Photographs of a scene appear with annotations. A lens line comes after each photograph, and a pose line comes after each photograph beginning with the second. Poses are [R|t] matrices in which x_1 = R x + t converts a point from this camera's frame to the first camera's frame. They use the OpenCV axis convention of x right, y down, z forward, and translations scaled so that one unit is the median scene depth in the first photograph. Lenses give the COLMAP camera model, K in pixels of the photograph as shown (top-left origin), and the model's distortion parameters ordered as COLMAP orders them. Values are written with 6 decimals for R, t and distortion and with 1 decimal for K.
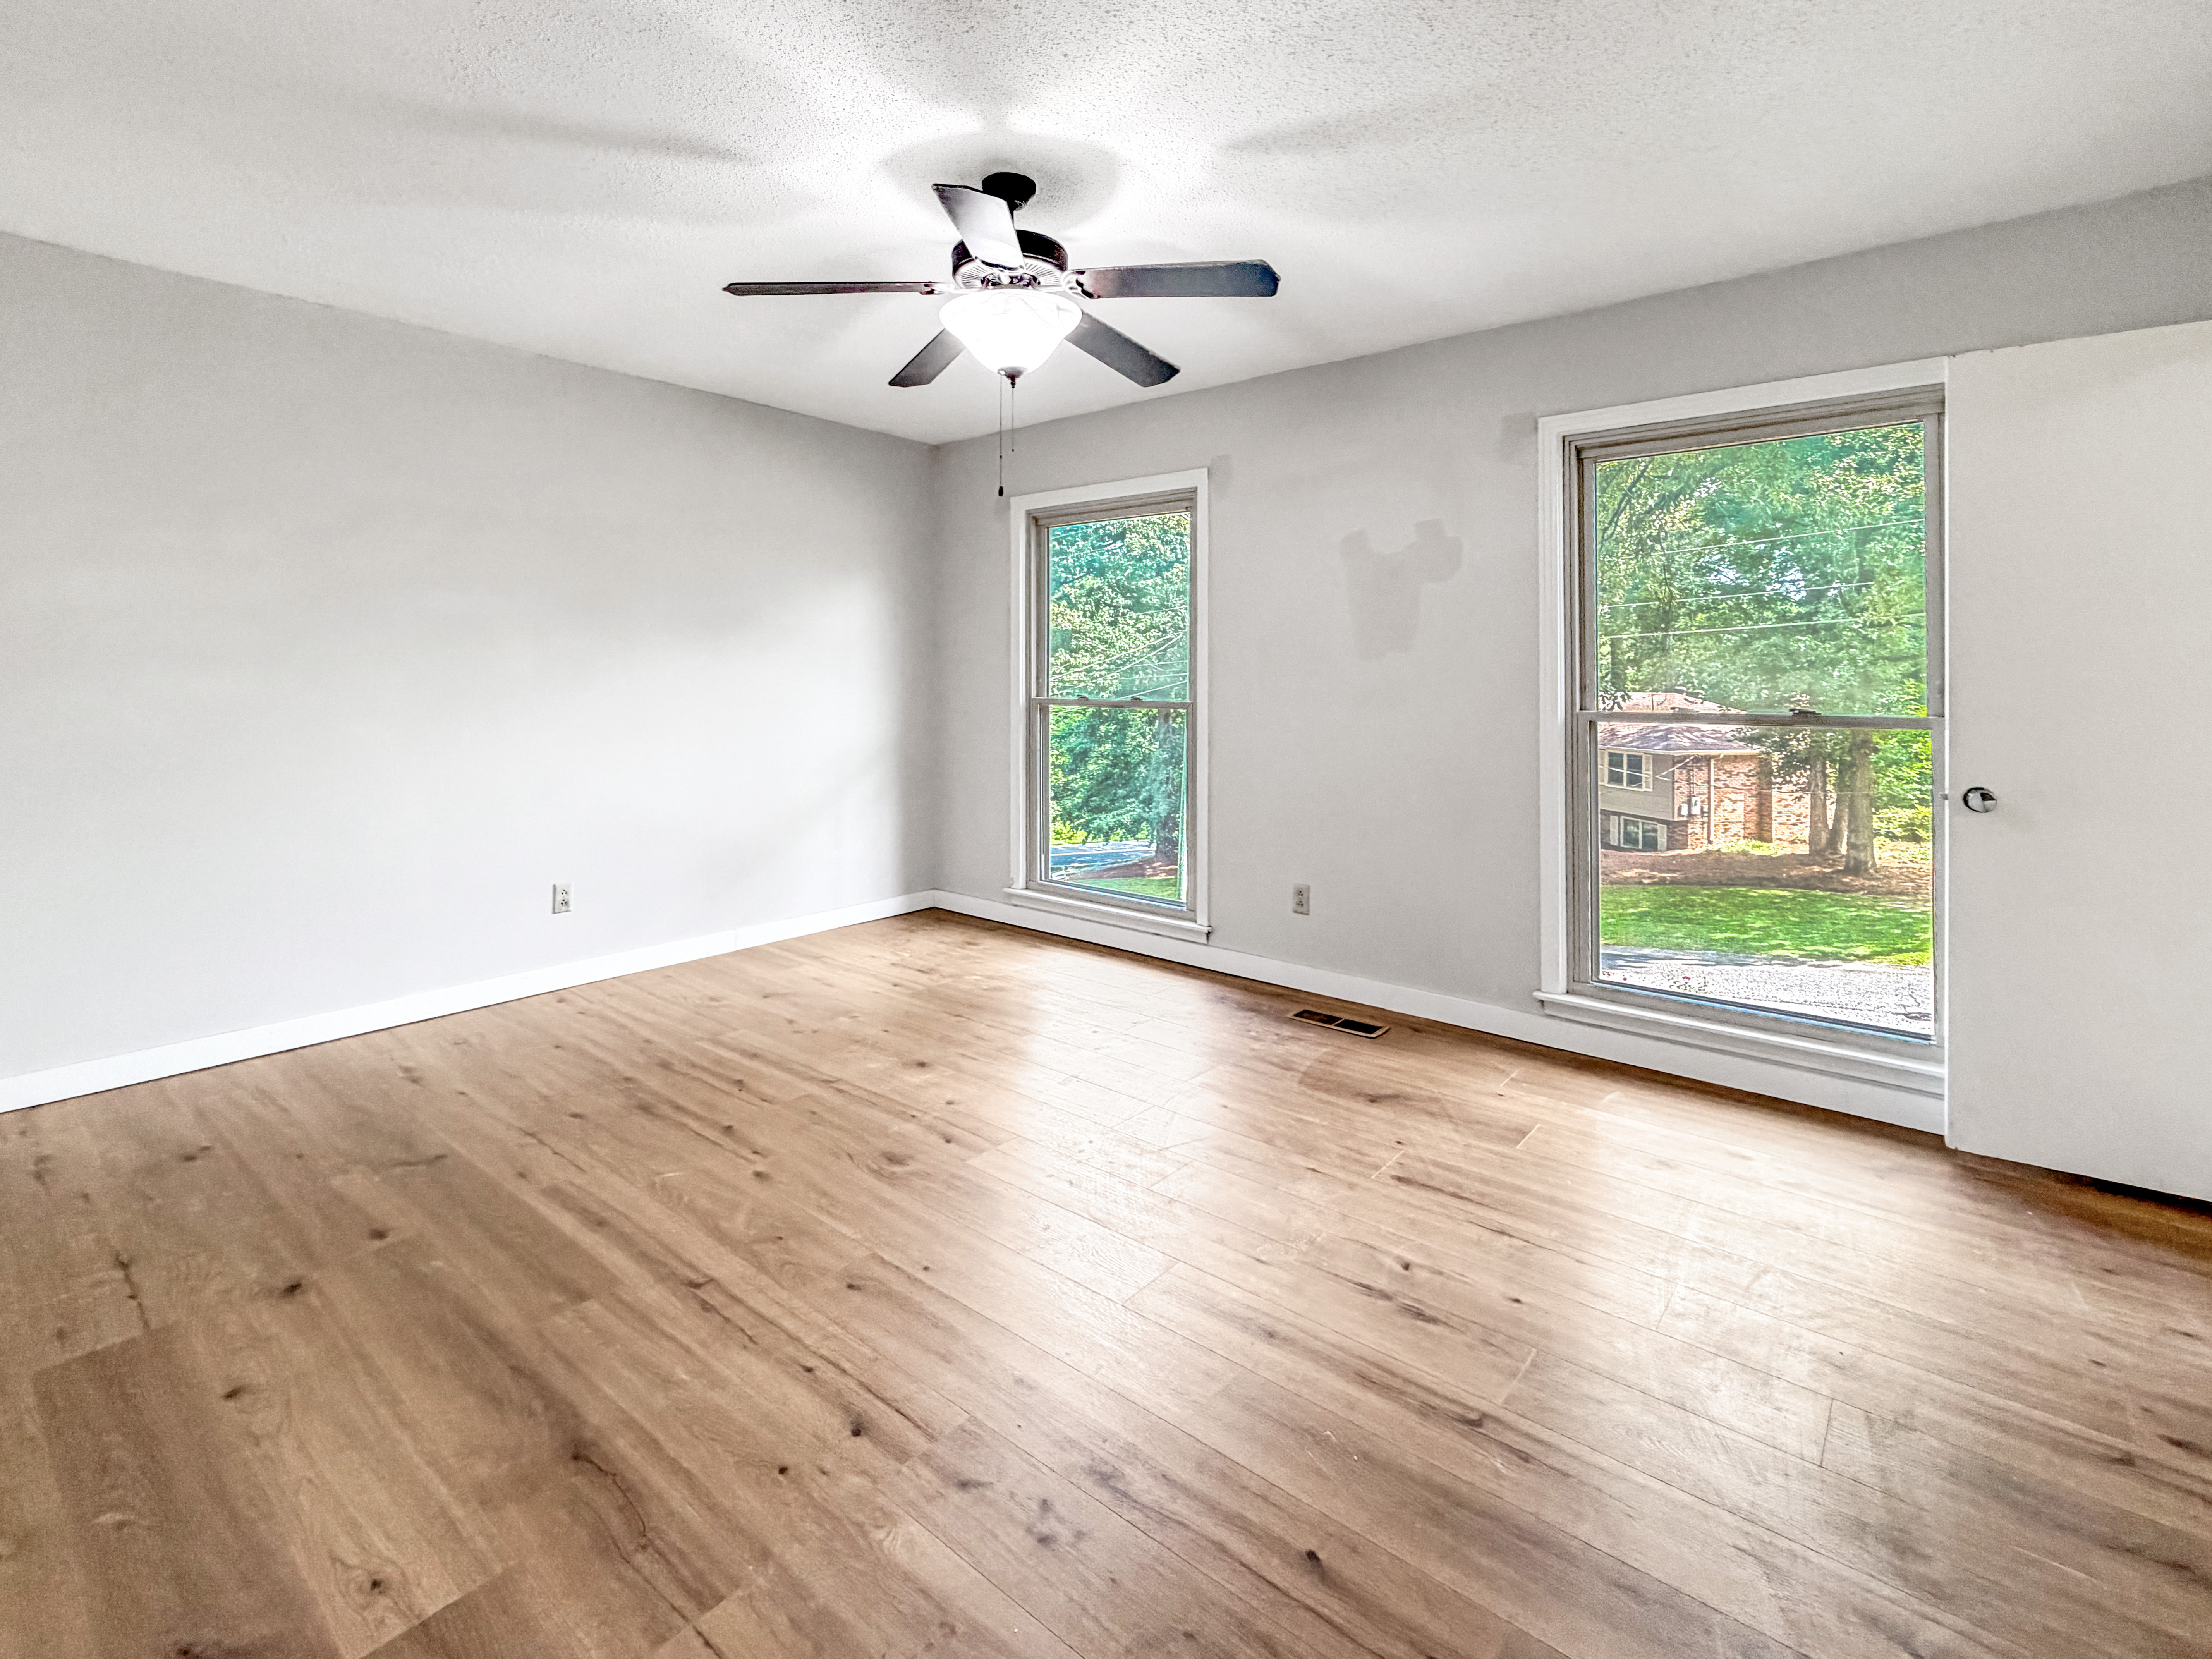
lens RADIAL K [[1007.7, 0, 1118.2], [0, 1007.7, 826.7], [0, 0, 1]] dist [-0.012678, 0.000614]
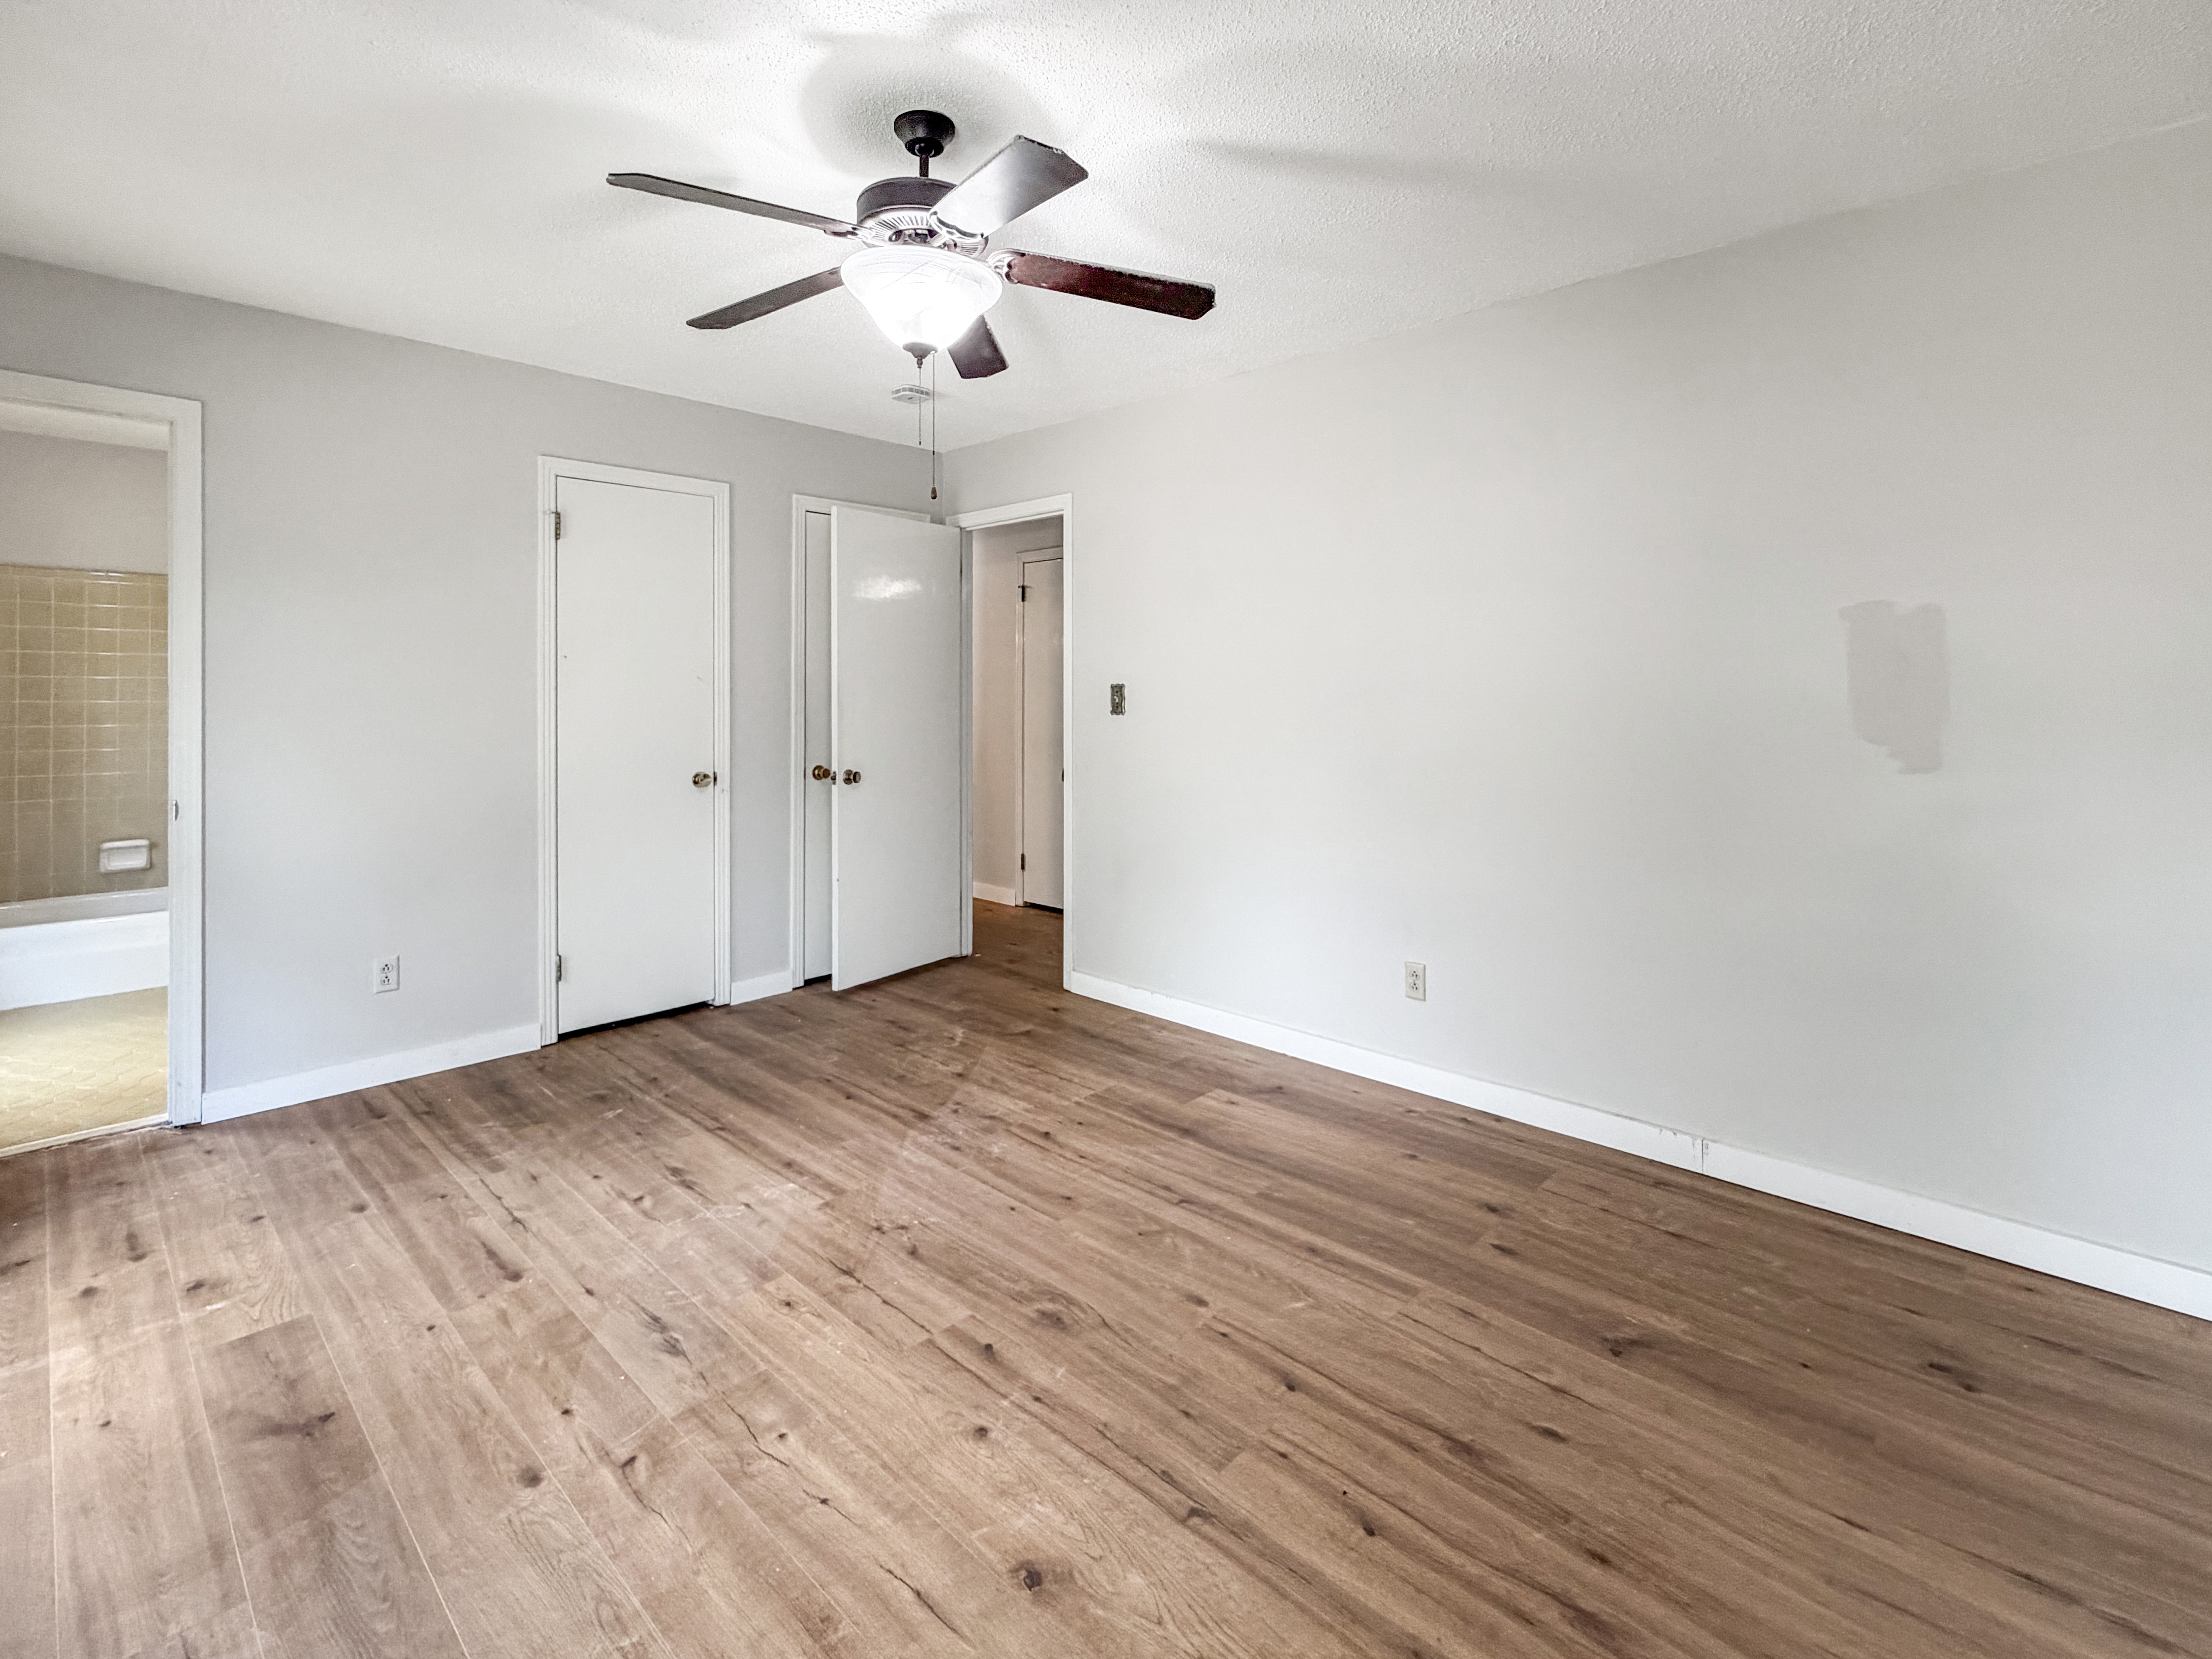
lens RADIAL K [[1007.7, 0, 1109.1], [0, 1007.7, 832.8], [0, 0, 1]] dist [-0.012678, 0.000614]
pose [[-0.997048, -0.018752, 0.074462, -0.404760], [0.002668, 0.960679, 0.277650, -0.370457], [-0.076741, 0.277029, -0.957792, 2.112195]]
